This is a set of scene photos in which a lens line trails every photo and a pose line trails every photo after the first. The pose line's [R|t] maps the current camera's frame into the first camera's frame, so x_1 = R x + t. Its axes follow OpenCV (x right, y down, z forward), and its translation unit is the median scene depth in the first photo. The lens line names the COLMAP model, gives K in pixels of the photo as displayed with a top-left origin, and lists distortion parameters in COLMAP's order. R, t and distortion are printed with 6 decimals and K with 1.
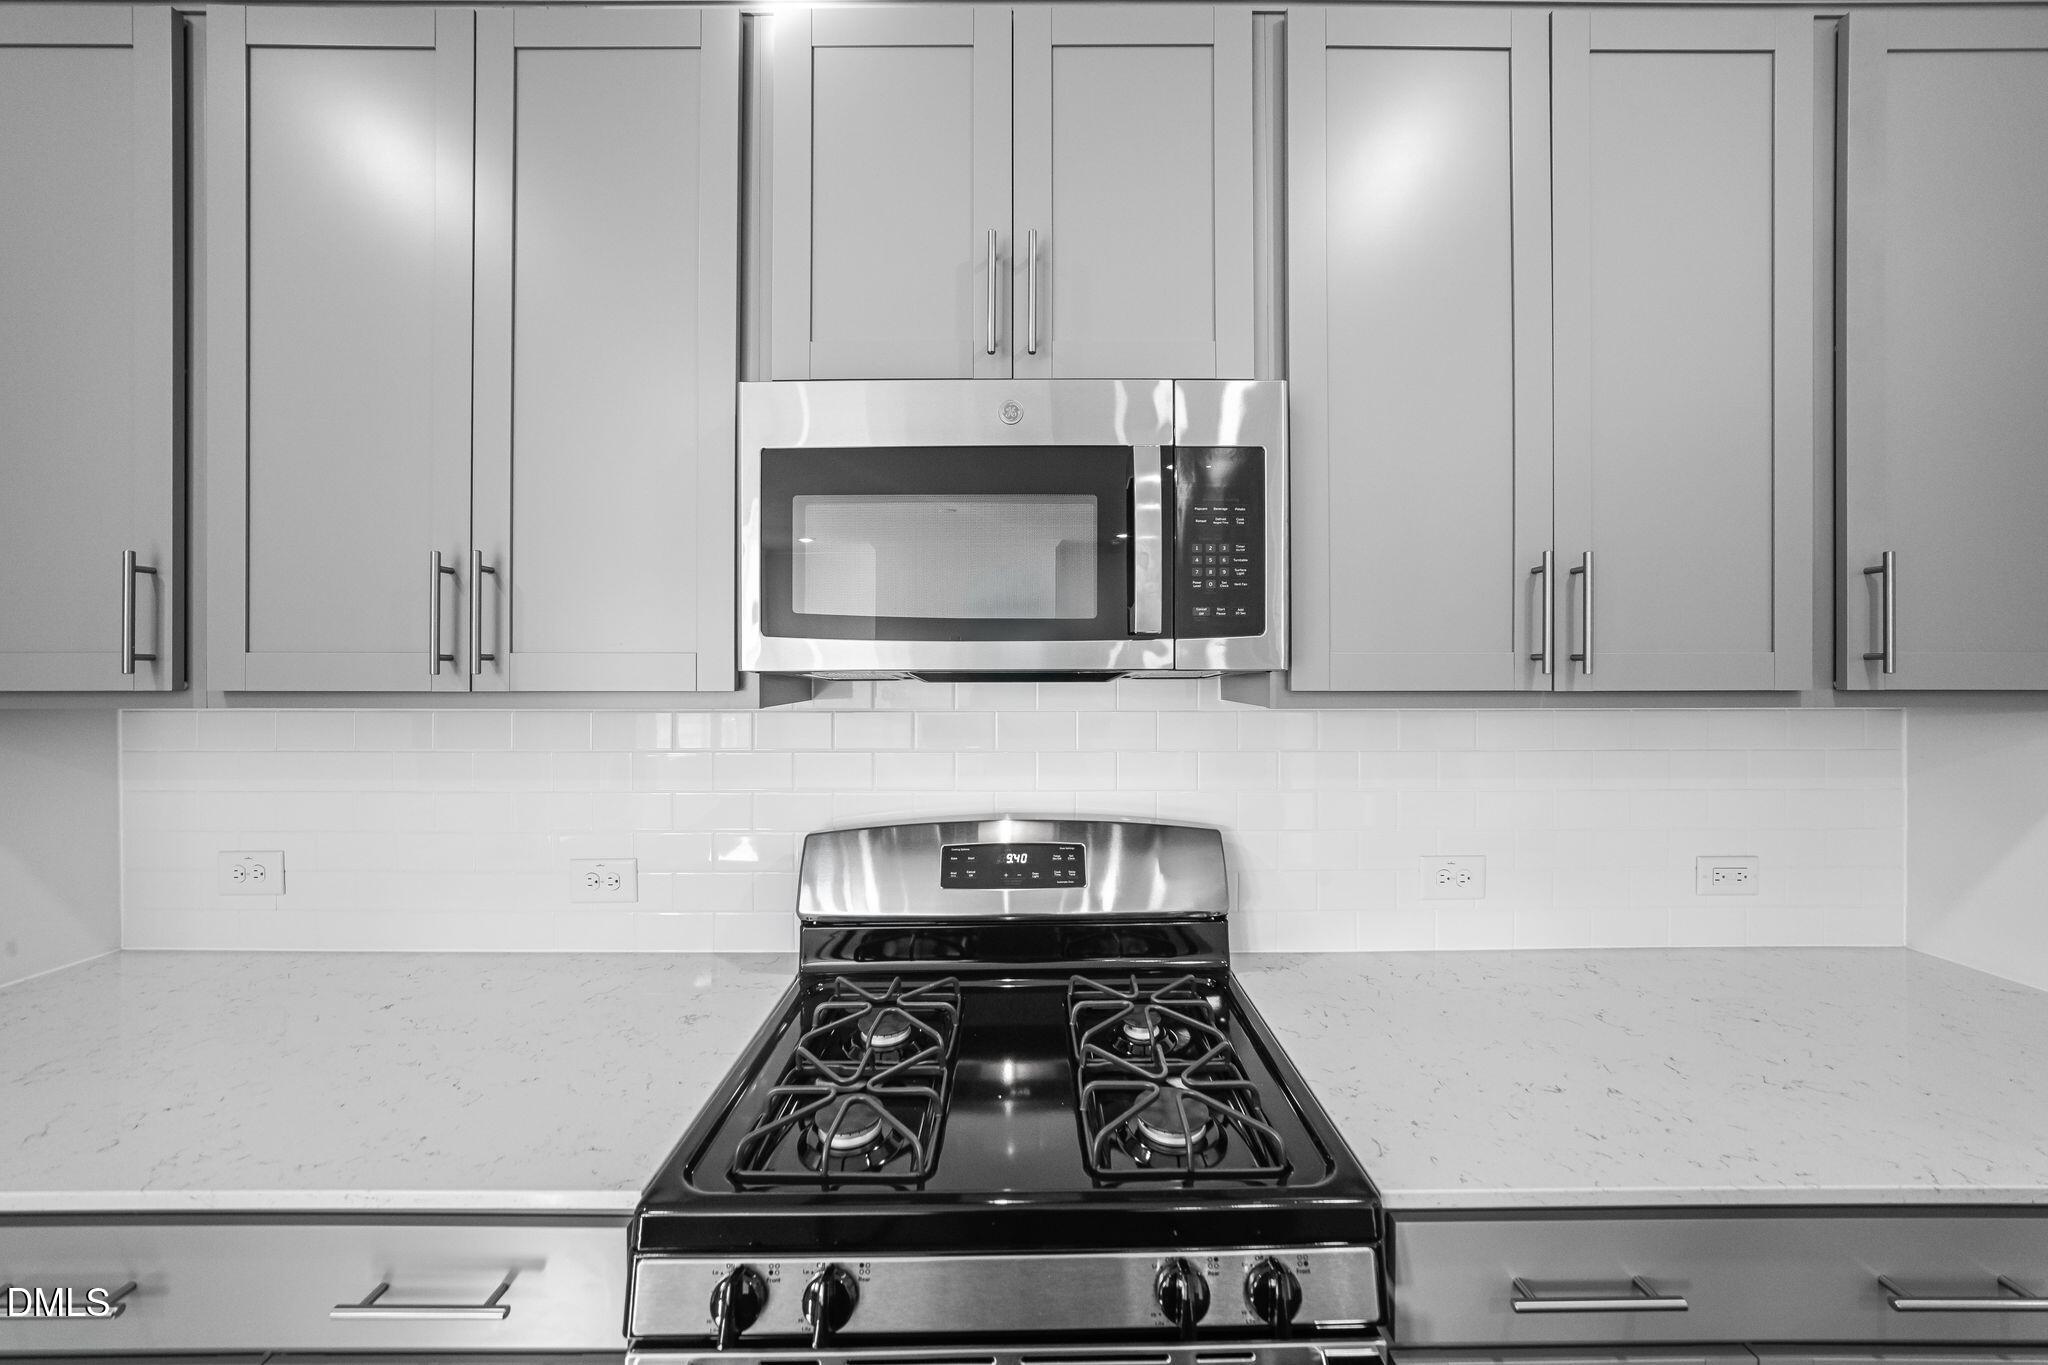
lens RADIAL K [[722.2, 0, 1025.6], [0, 722.2, 681.5], [0, 0, 1]] dist [-0.007773, 0.001115]
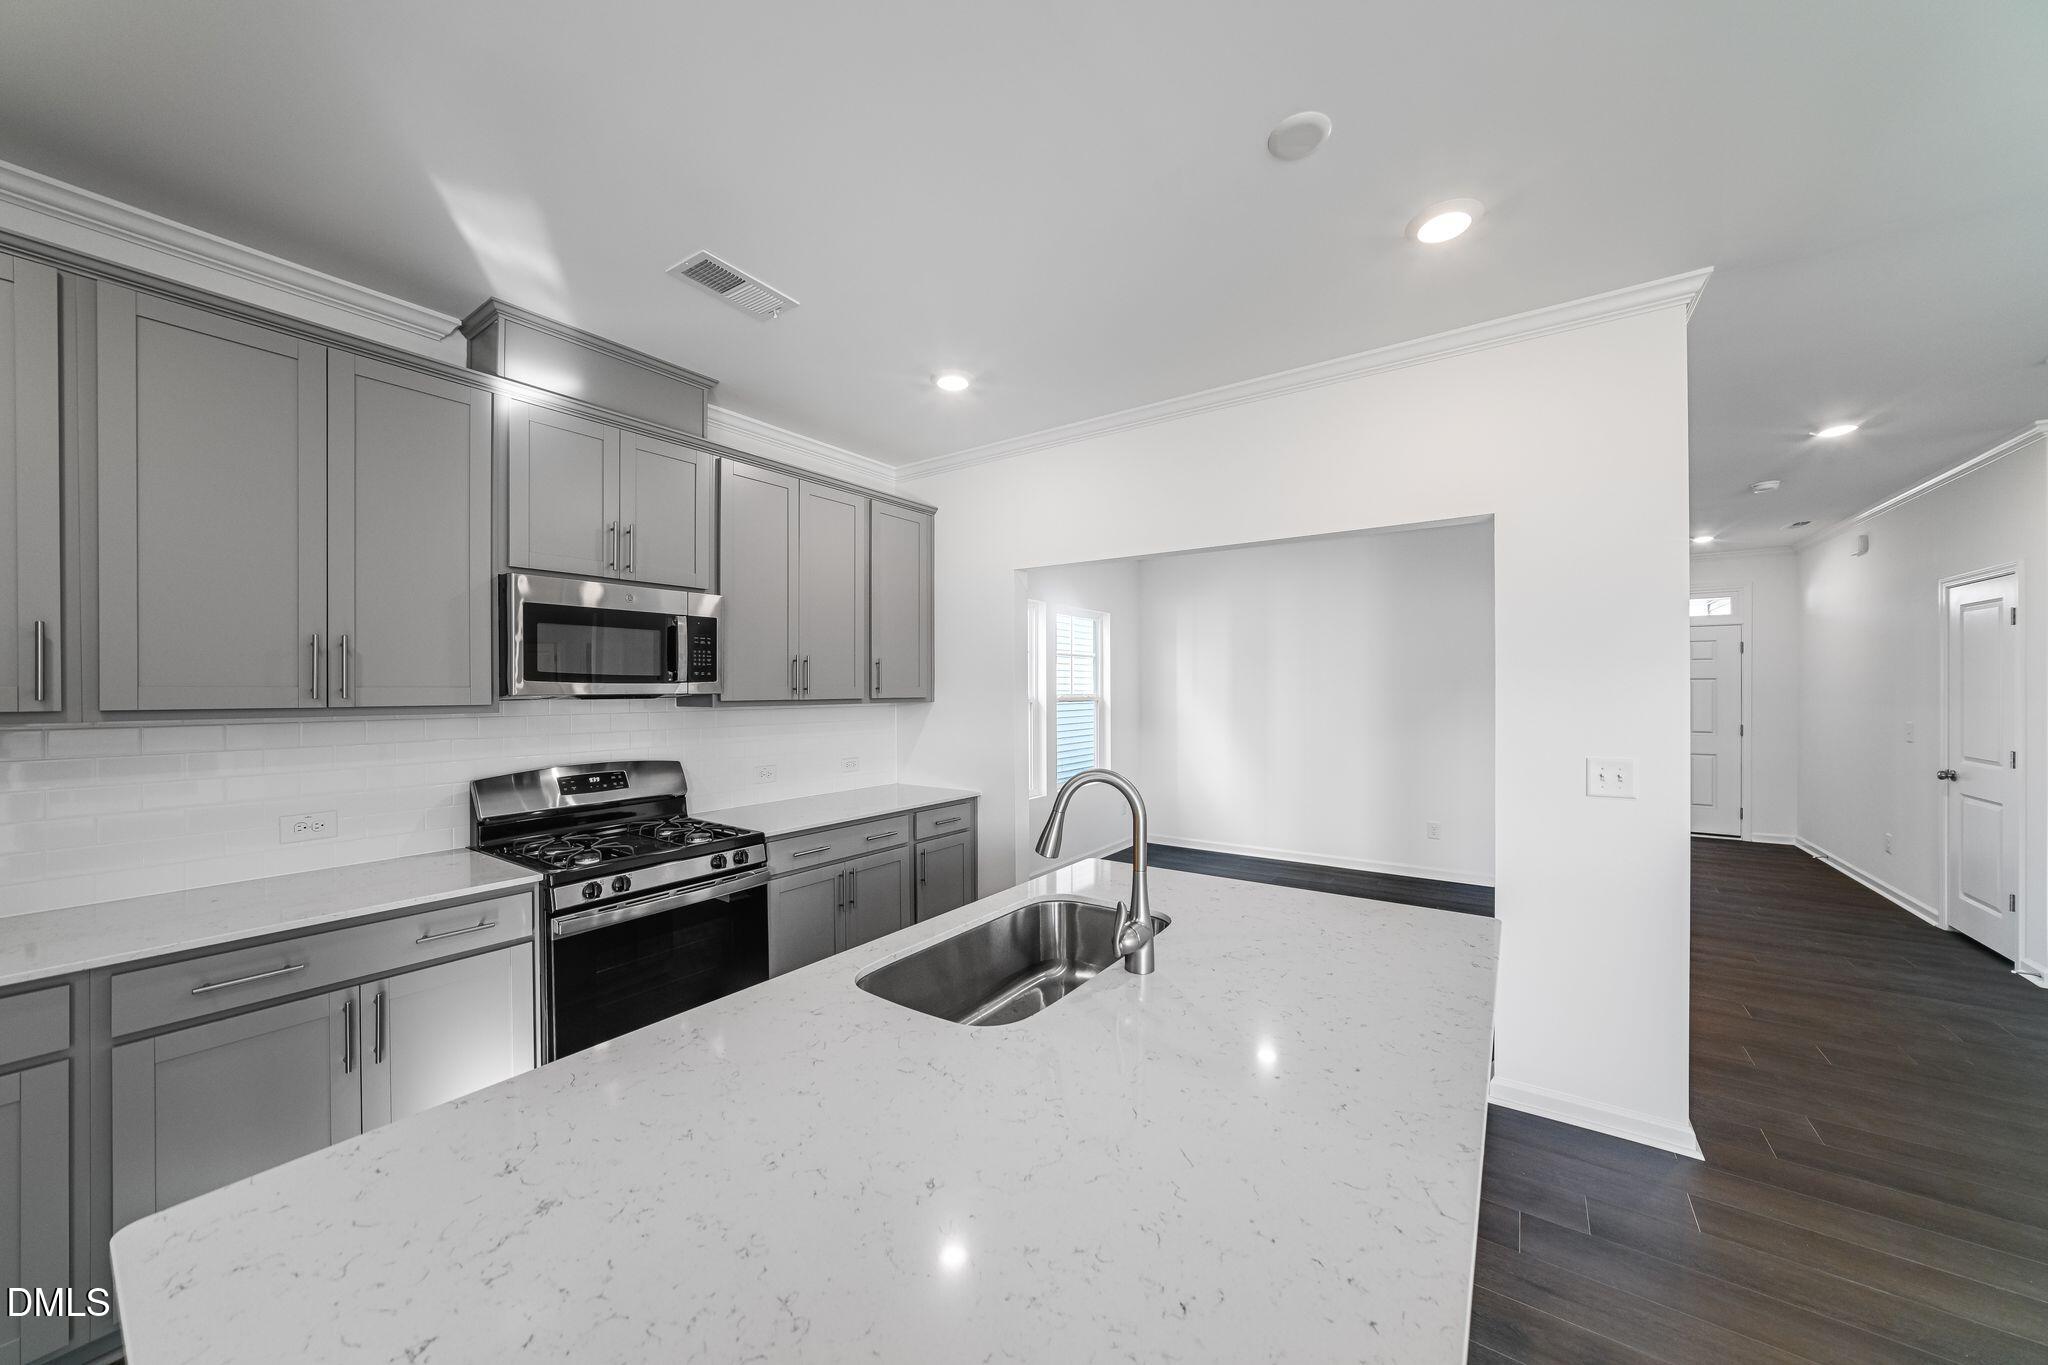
lens RADIAL K [[722.2, 0, 1028.7], [0, 722.2, 685.8], [0, 0, 1]] dist [-0.007773, 0.001115]
pose [[0.575977, 0.002621, 0.817462, -1.249811], [0.014160, 0.999813, -0.013182, 0.008217], [-0.817343, 0.019168, 0.575832, -1.616402]]
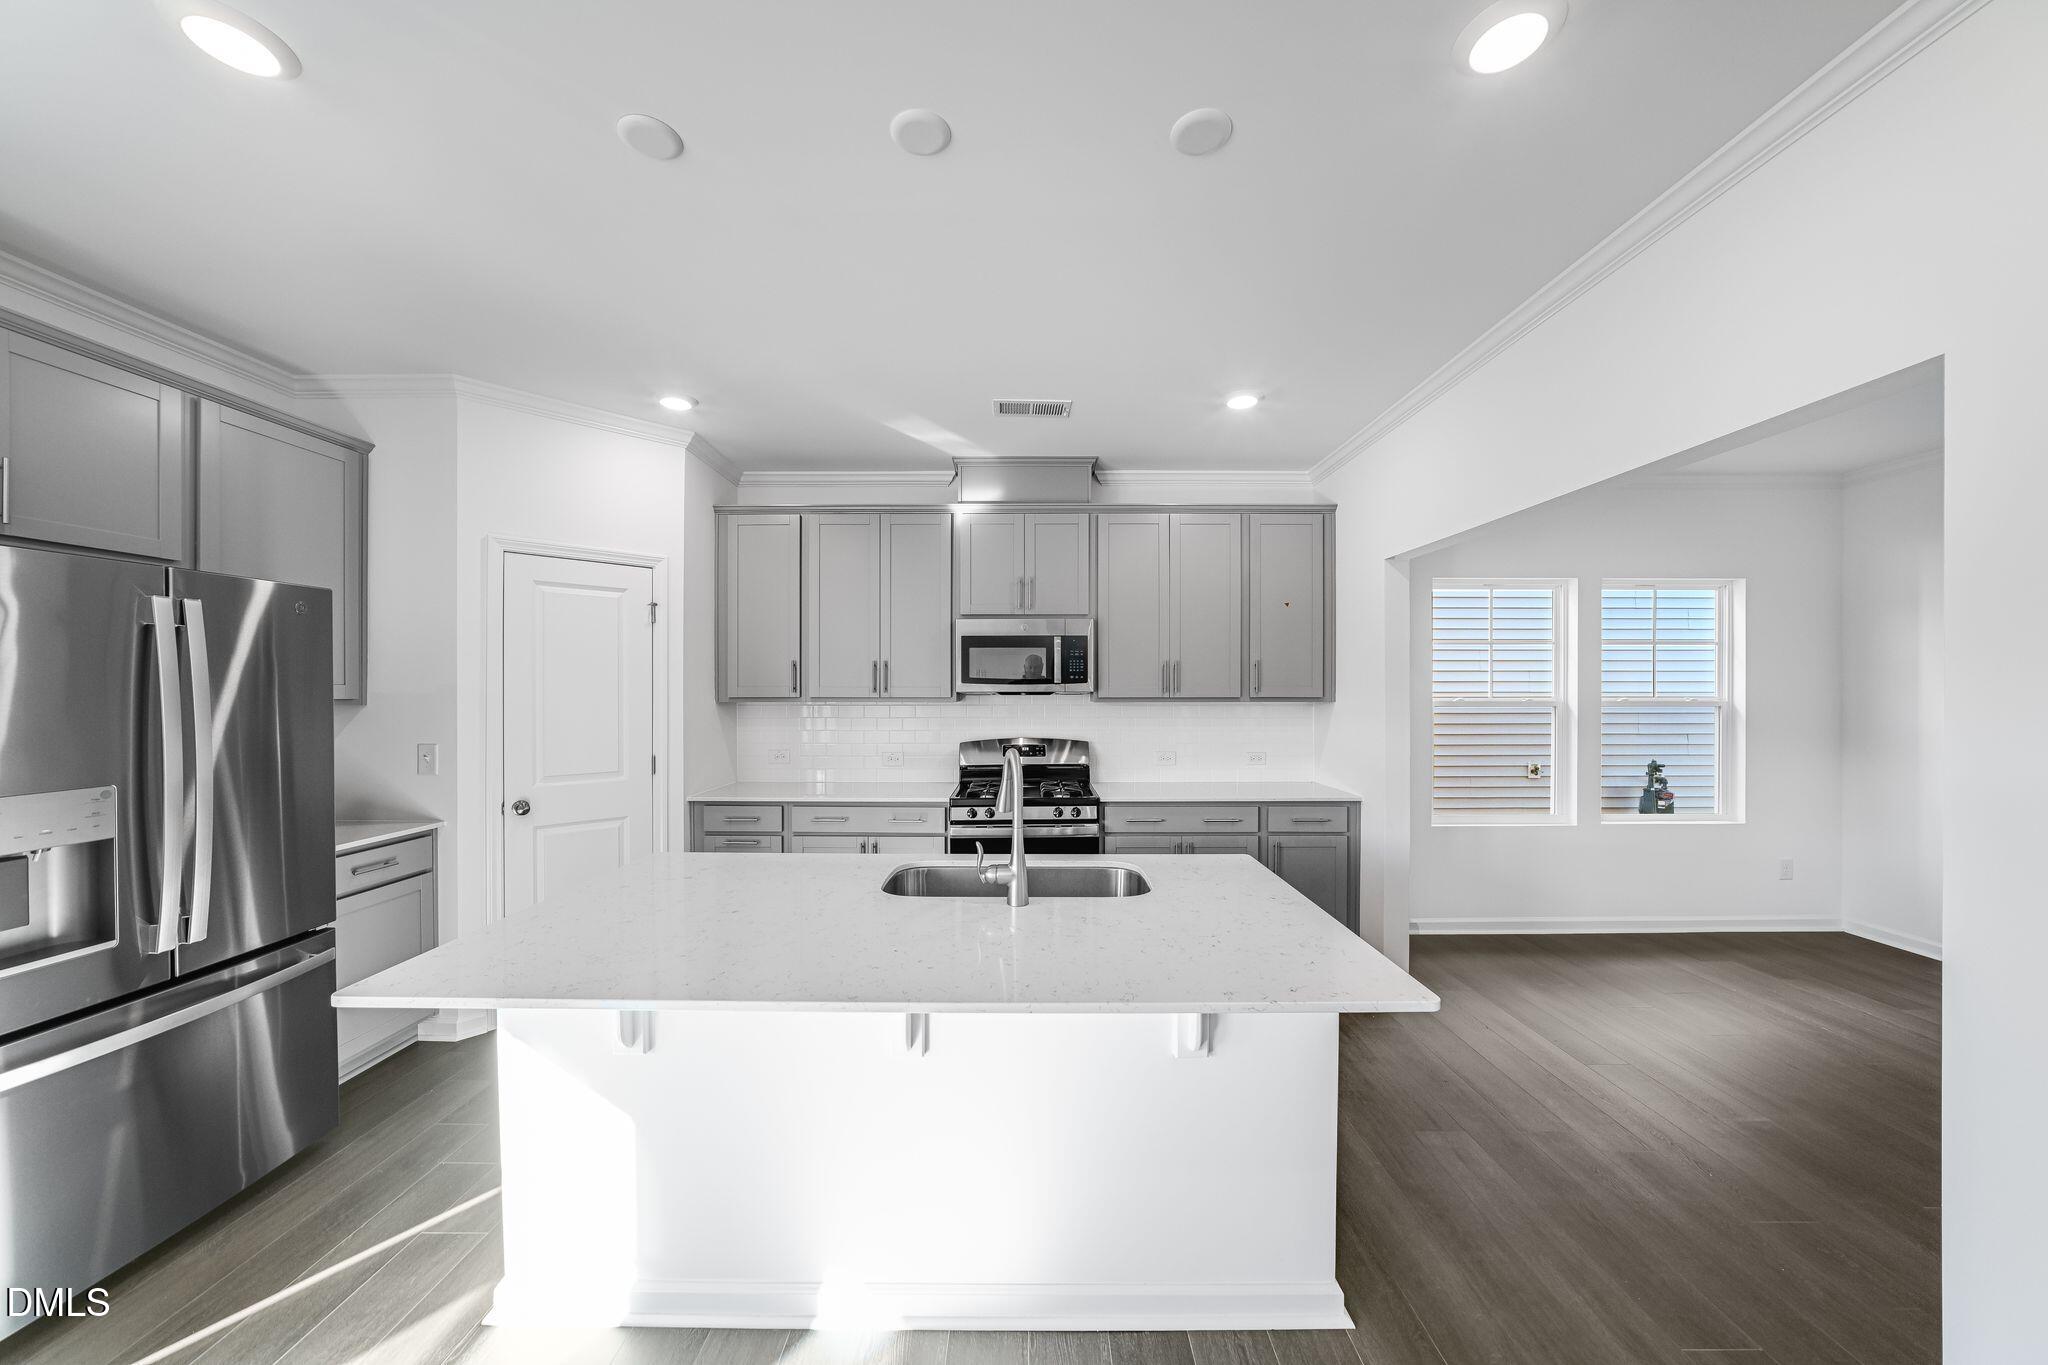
lens RADIAL K [[722.2, 0, 1023.4], [0, 722.2, 678.4], [0, 0, 1]] dist [-0.007773, 0.001115]
pose [[0.999983, 0.000510, 0.005890, -0.044378], [-0.000449, 0.999945, -0.010462, -0.044803], [-0.005895, 0.010459, 0.999928, -2.780048]]
